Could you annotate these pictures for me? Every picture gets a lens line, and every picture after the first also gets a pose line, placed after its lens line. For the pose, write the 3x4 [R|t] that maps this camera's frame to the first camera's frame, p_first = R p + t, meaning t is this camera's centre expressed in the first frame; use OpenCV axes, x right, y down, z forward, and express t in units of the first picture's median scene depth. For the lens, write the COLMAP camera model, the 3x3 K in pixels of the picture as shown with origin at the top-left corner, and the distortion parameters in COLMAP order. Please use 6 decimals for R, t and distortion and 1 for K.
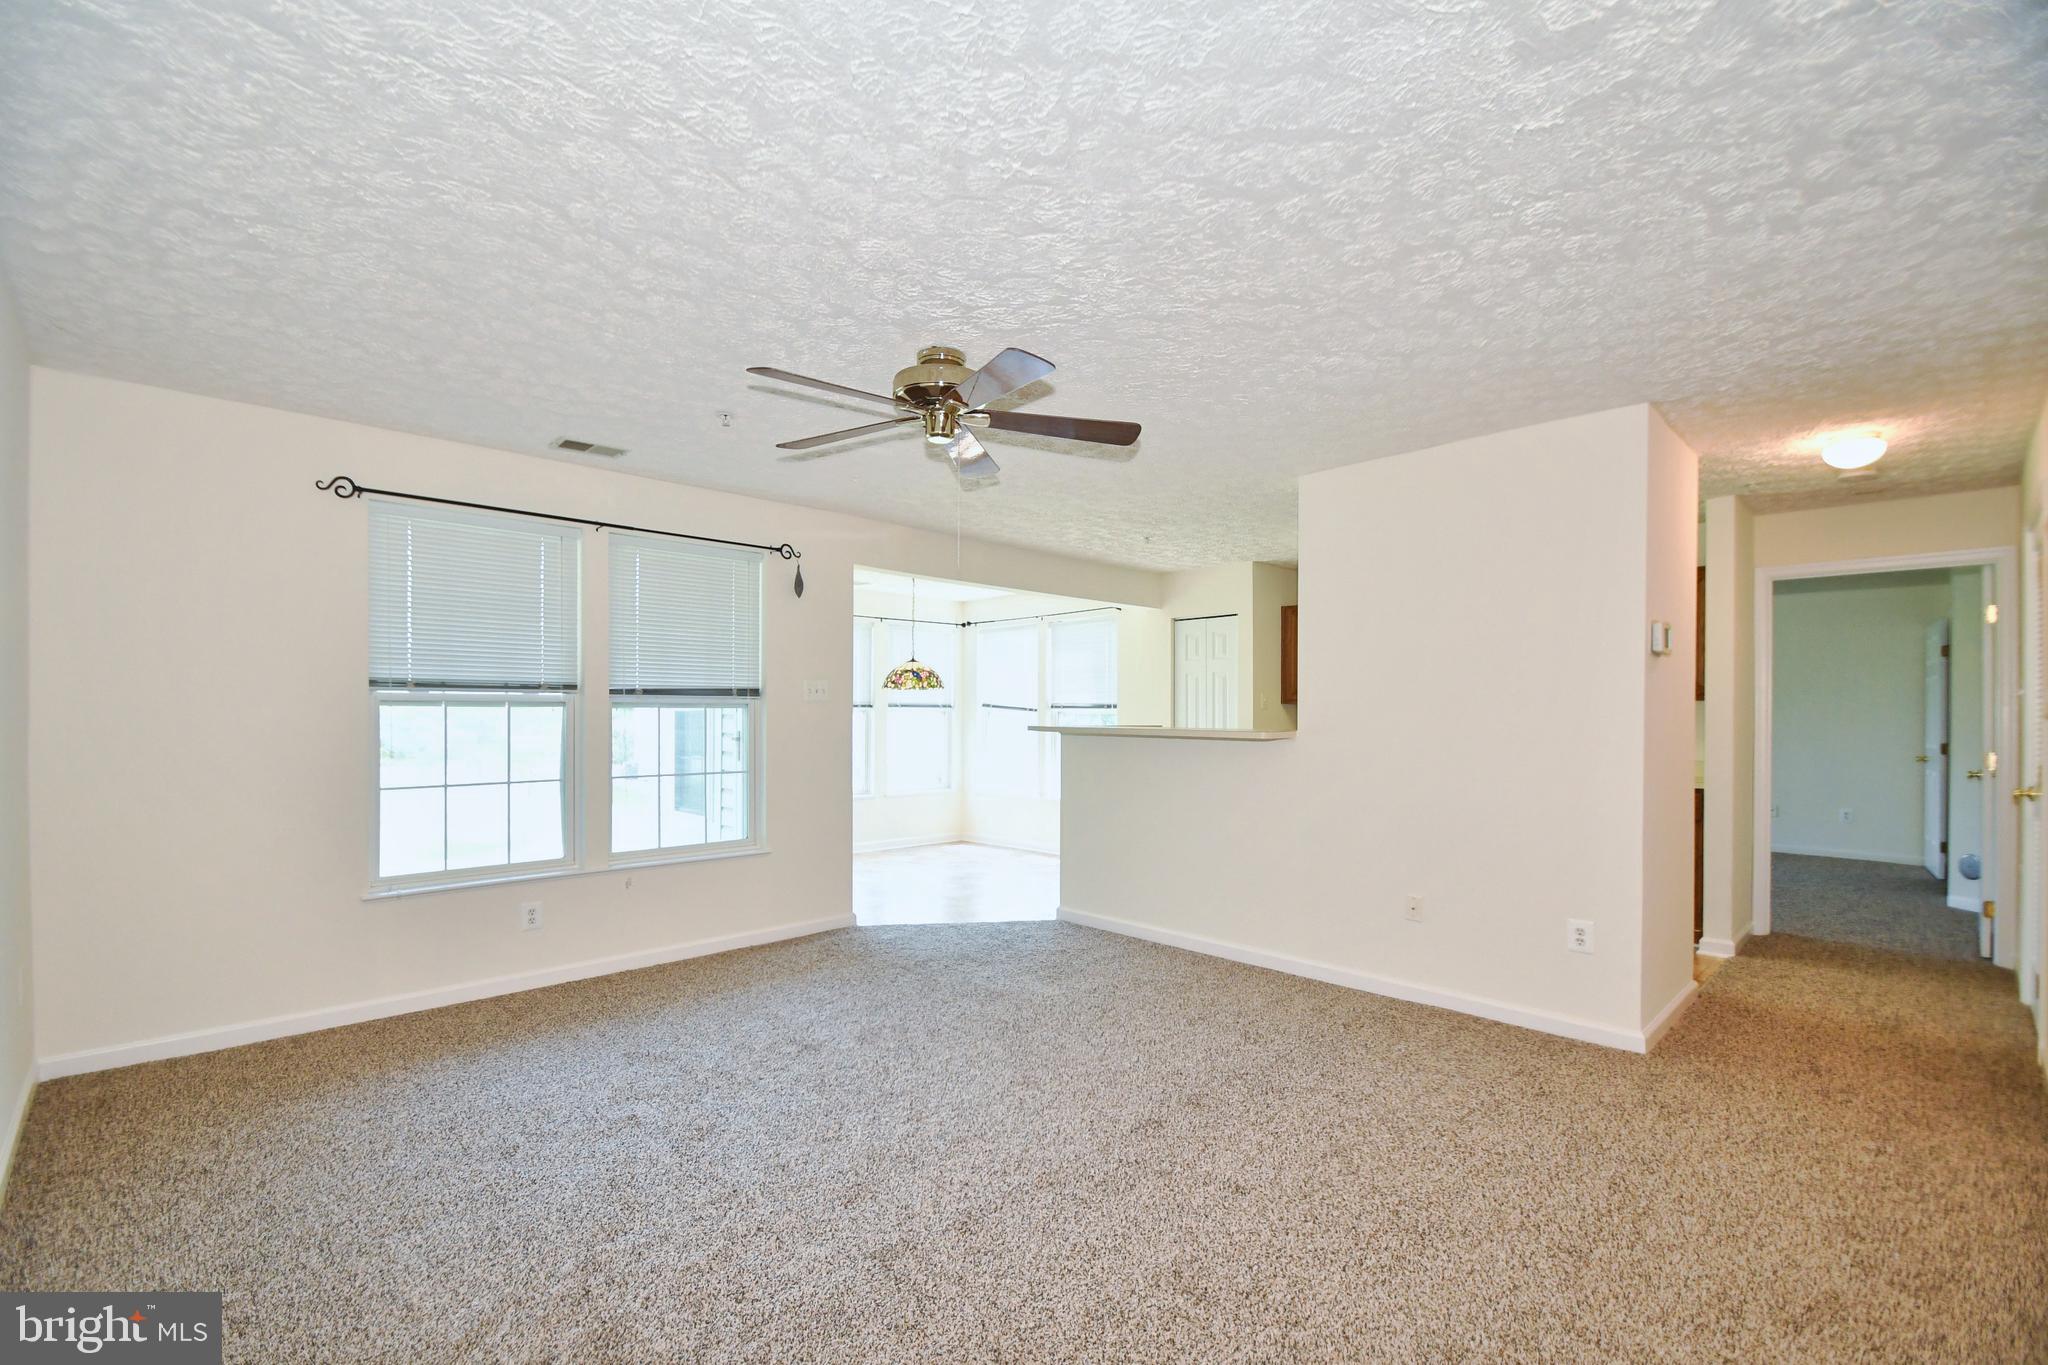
lens RADIAL K [[896.0, 0, 998.4], [0, 896.0, 718.5], [0, 0, 1]] dist [0.012166, -0.014303]
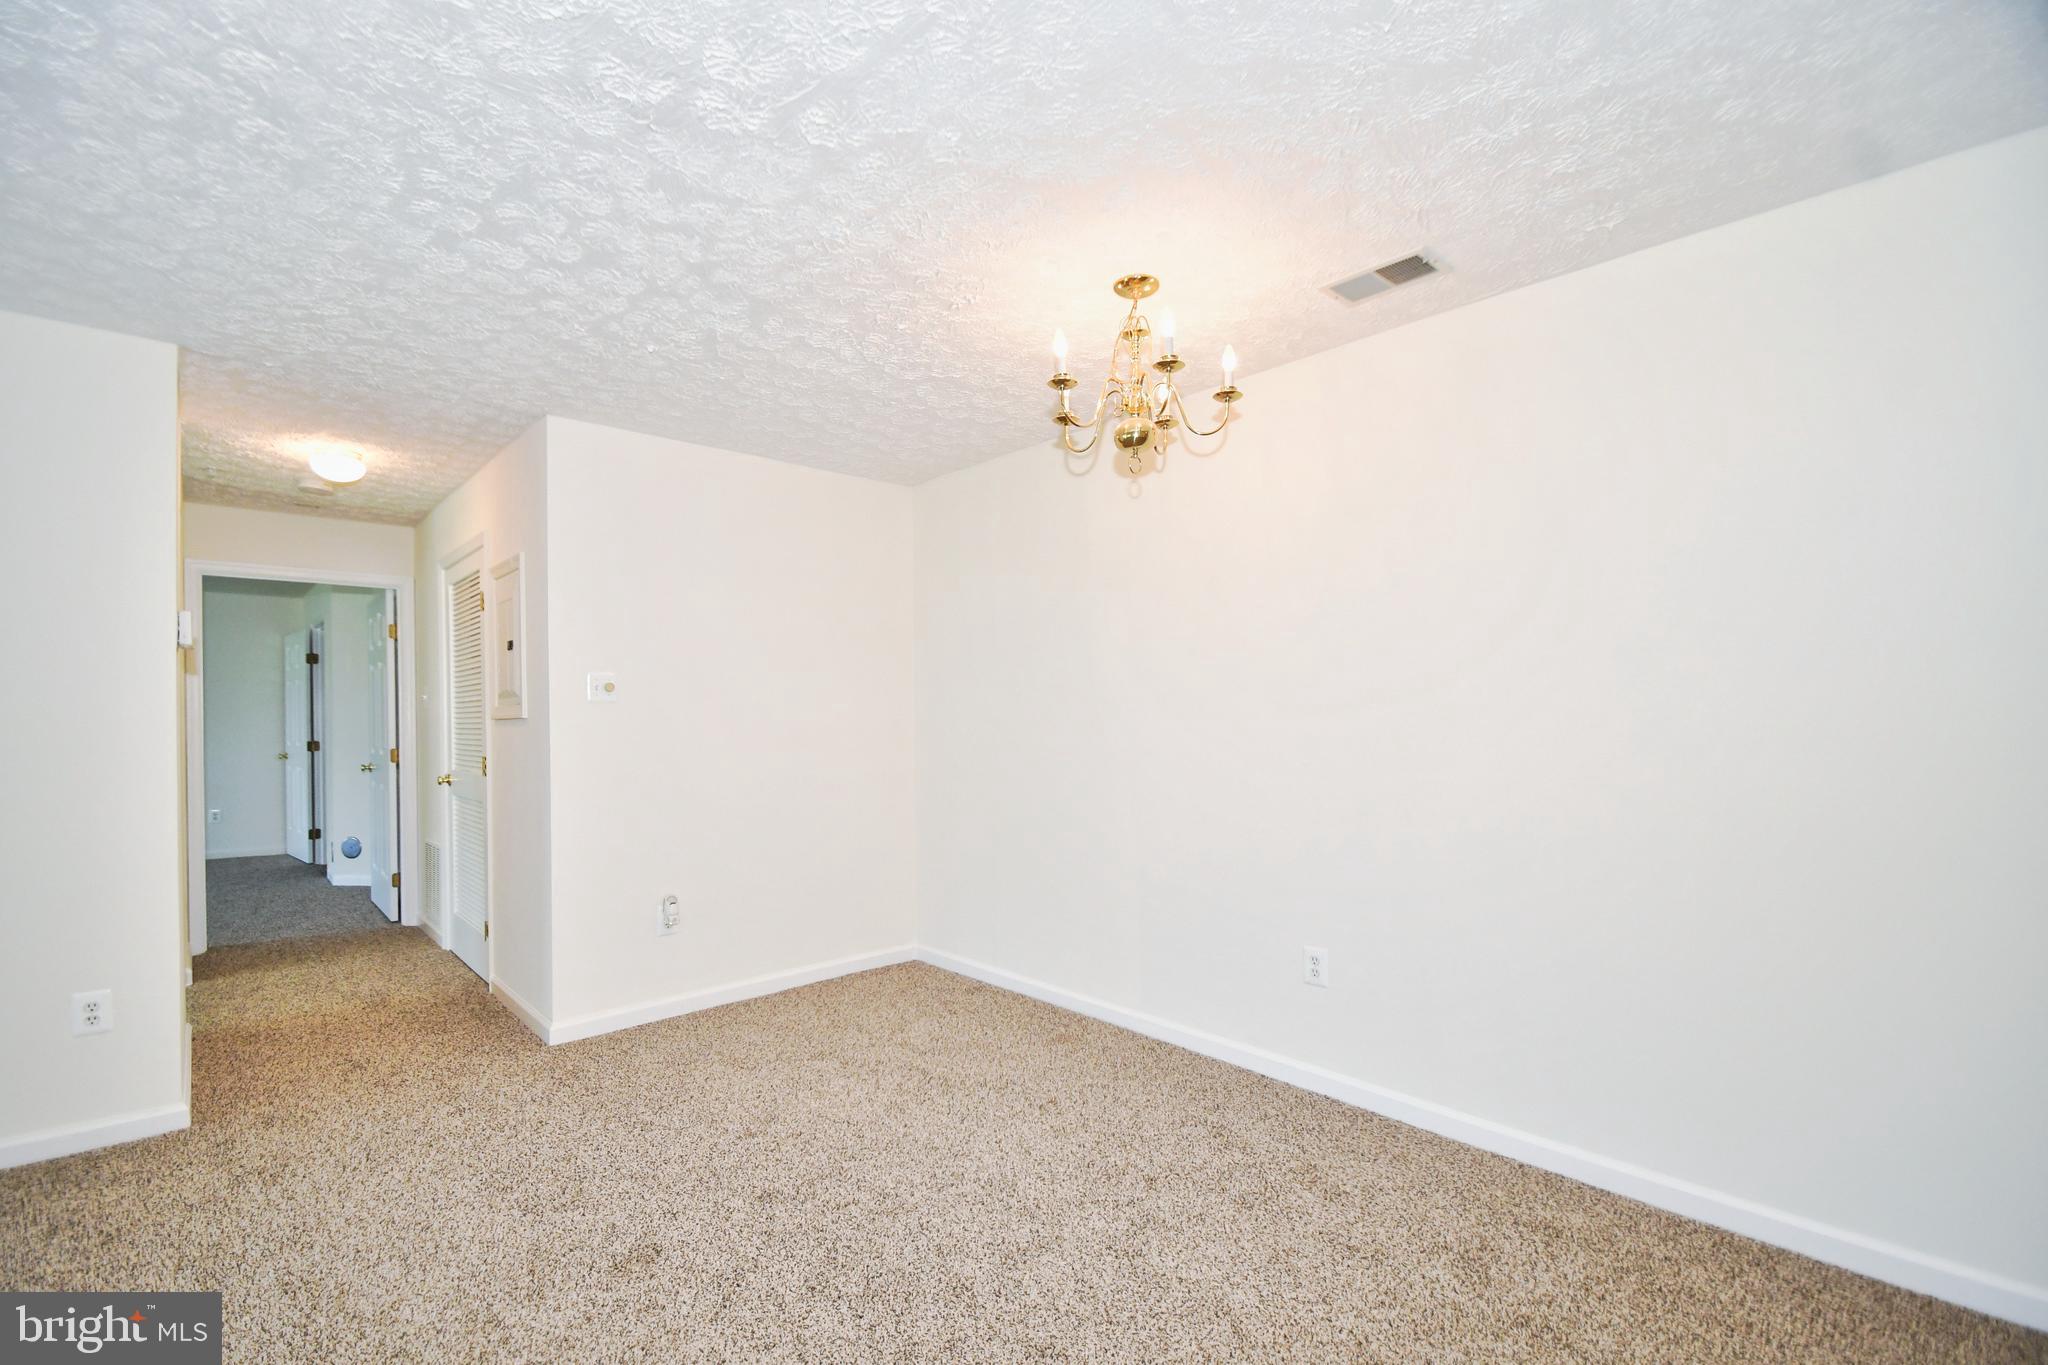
lens RADIAL K [[895.7, 0, 1000.4], [0, 895.7, 717.7], [0, 0, 1]] dist [0.014358, -0.017038]
pose [[0.025624, -0.008694, 0.999634, -0.077357], [0.009000, 0.999924, 0.008465, -0.006276], [-0.999631, 0.008780, 0.025700, 0.197768]]
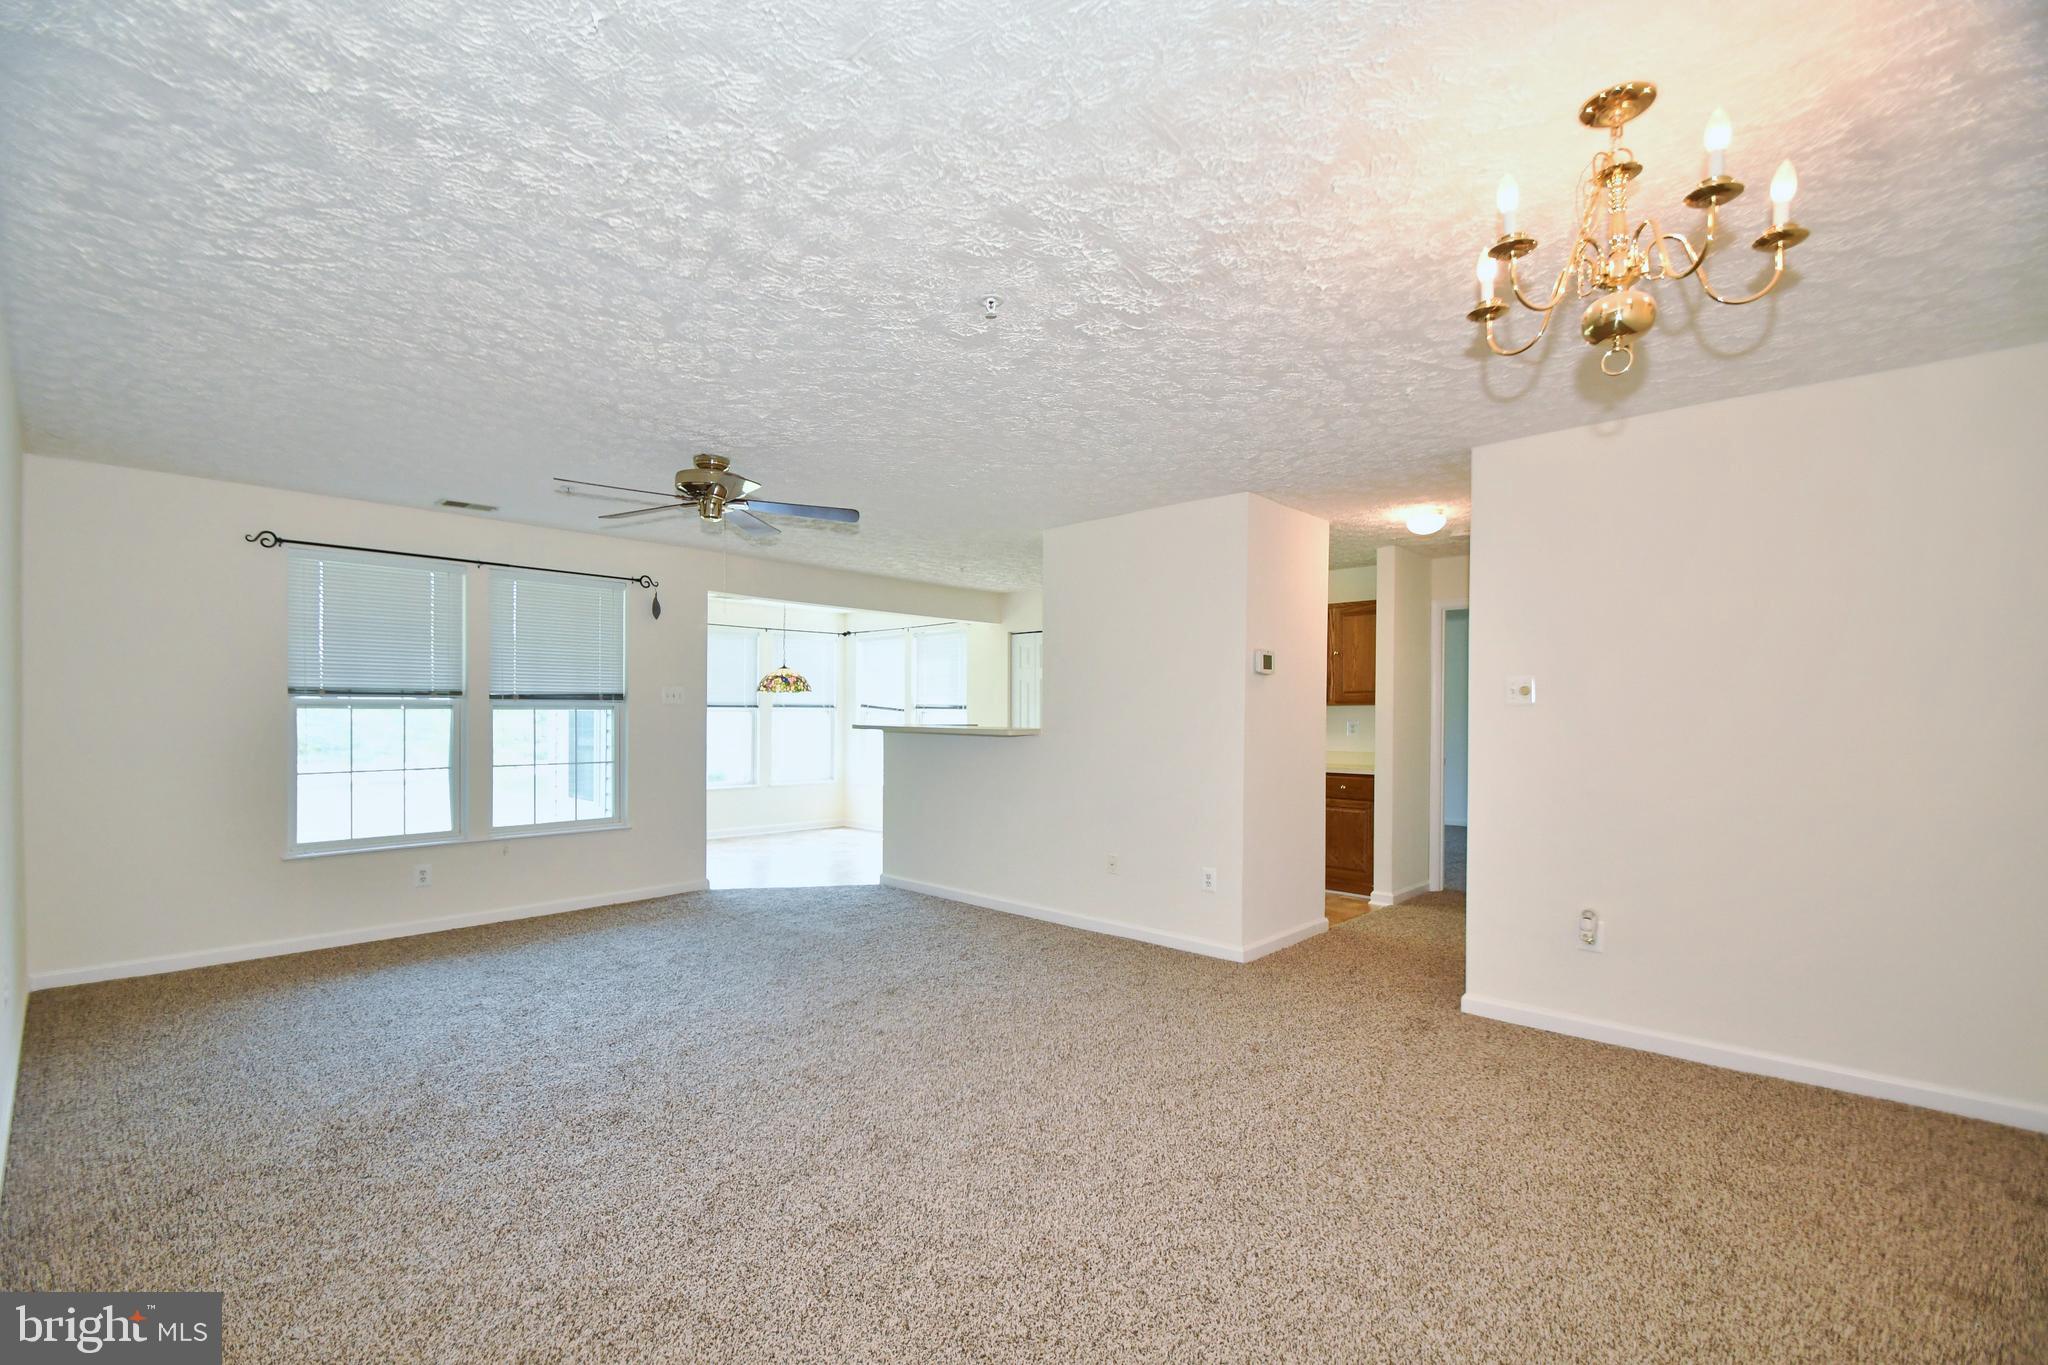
lens RADIAL K [[895.7, 0, 1000.4], [0, 895.7, 717.7], [0, 0, 1]] dist [0.014358, -0.017038]
pose [[0.998815, 0.001844, 0.048637, 0.249407], [-0.001952, 0.999996, 0.002169, -0.006032], [-0.048633, -0.002261, 0.998814, -0.324782]]
